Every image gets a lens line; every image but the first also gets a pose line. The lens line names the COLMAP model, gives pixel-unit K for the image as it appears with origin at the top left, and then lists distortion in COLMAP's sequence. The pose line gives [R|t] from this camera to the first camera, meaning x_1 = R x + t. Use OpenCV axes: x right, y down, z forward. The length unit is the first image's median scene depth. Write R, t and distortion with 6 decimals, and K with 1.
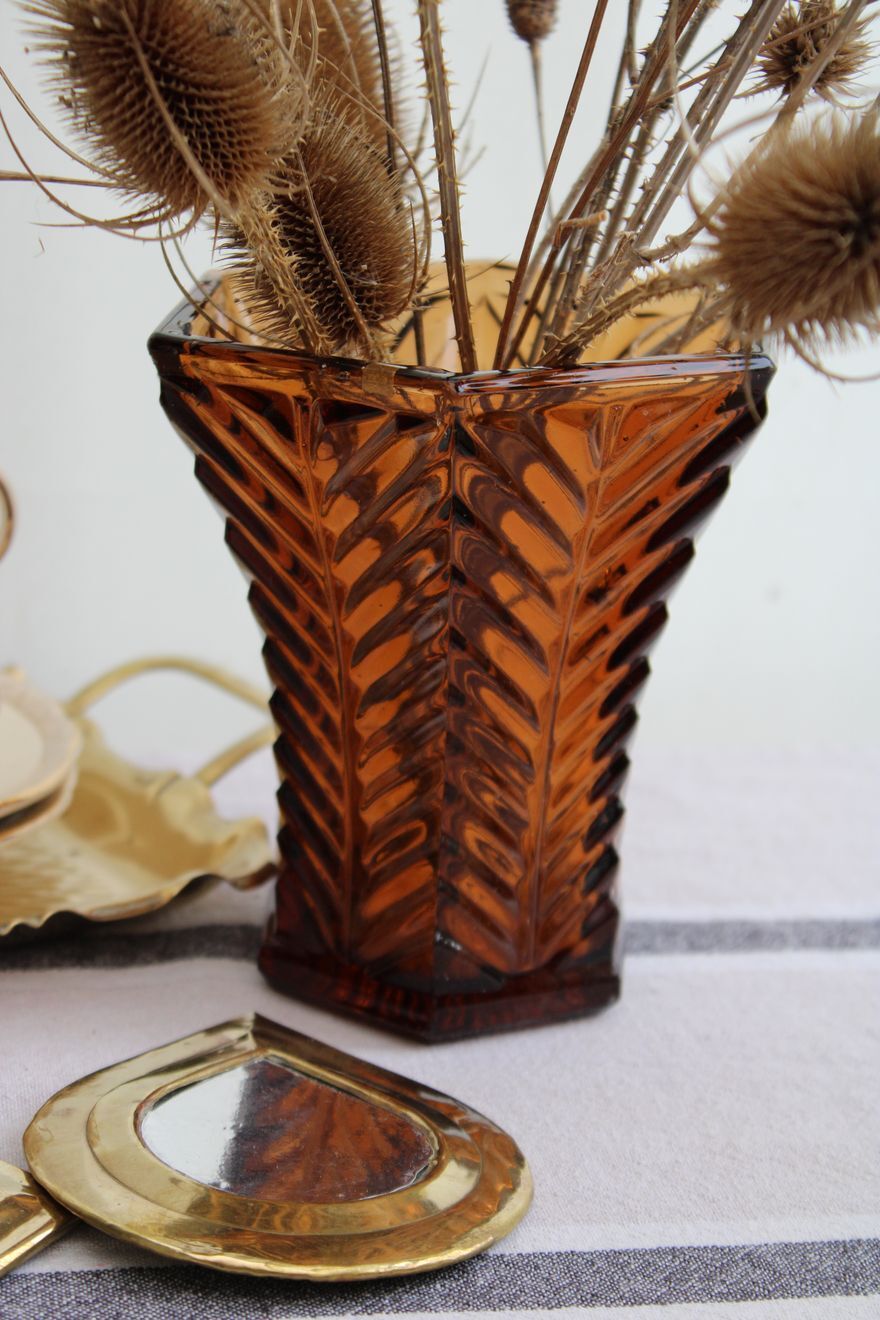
lens RADIAL K [[2683.9, 0, 440.0], [0, 2683.9, 660.0], [0, 0, 1]] dist [-0.032619, -0.013548]
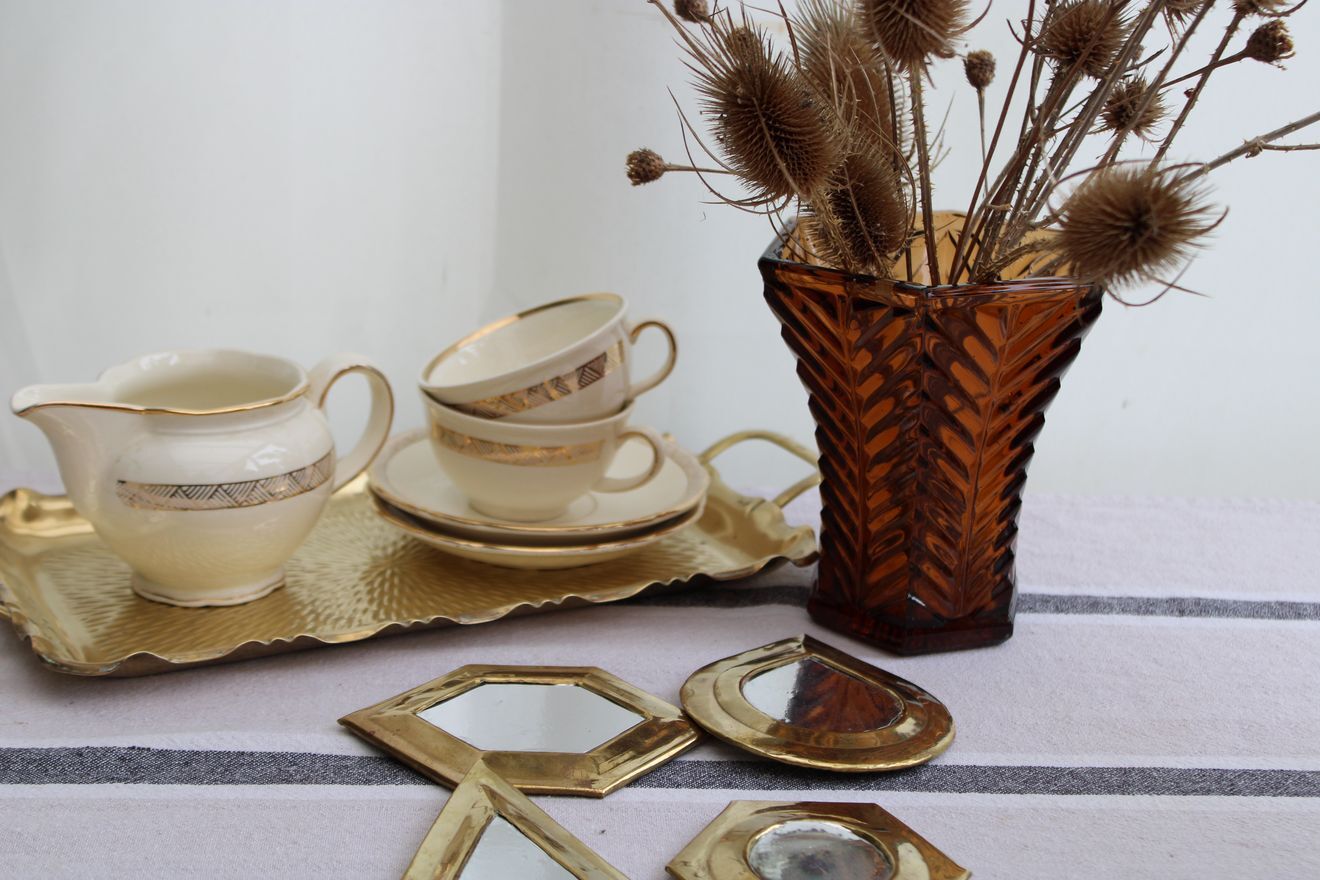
lens RADIAL K [[1970.2, 0, 660.0], [0, 1970.2, 440.0], [0, 0, 1]] dist [-0.046512, -0.023714]
pose [[0.989889, 0.030686, -0.138486, 0.013808], [-0.029120, 0.999487, 0.013327, -0.013601], [0.138824, -0.009160, 0.990275, -0.329700]]
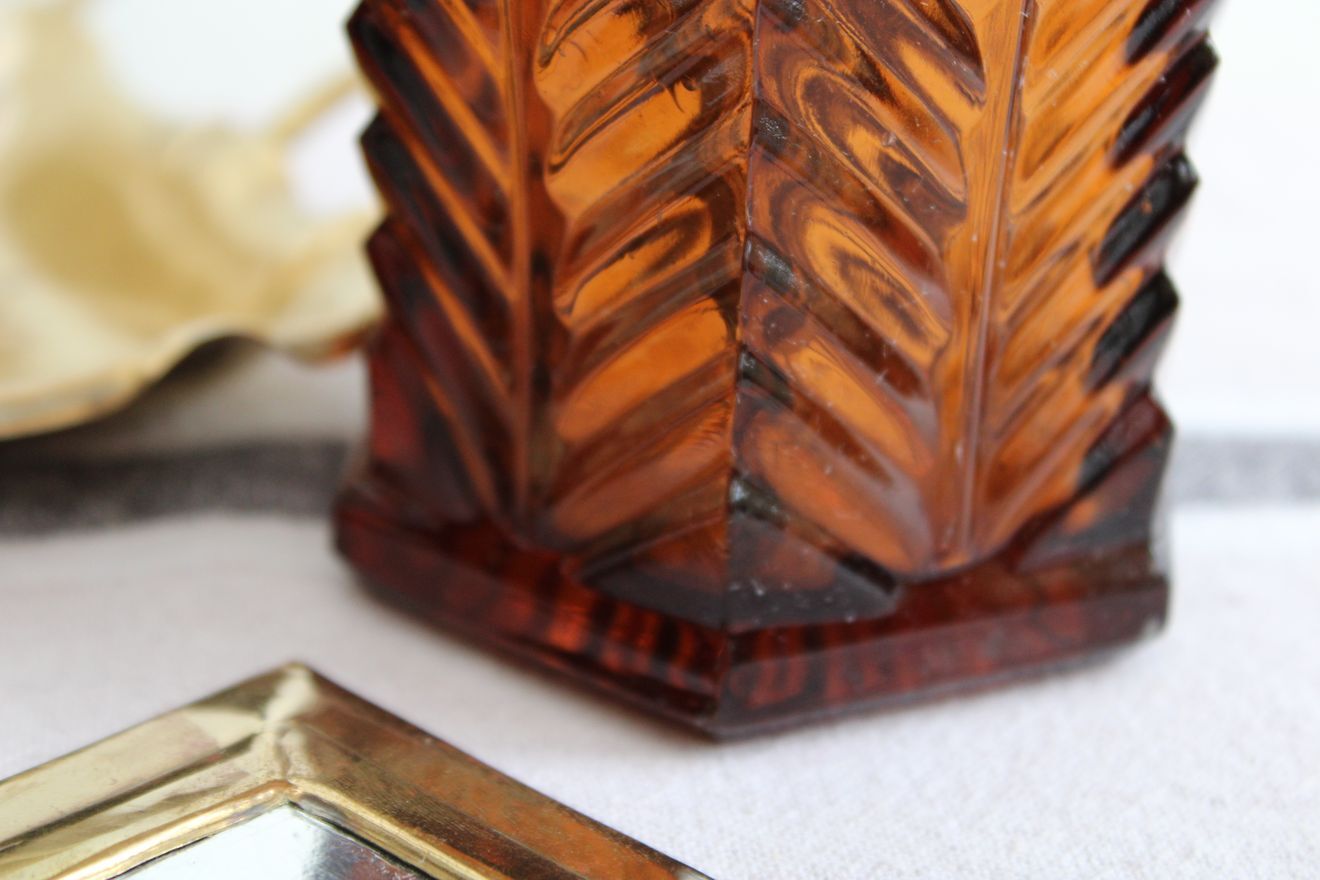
lens RADIAL K [[2683.9, 0, 660.0], [0, 2683.9, 440.0], [0, 0, 1]] dist [-0.032619, -0.013548]
pose [[0.998764, 0.007105, -0.049186, 0.007494], [-0.000696, 0.991630, 0.129111, 0.044127], [0.049692, -0.128917, 0.990410, 0.612015]]
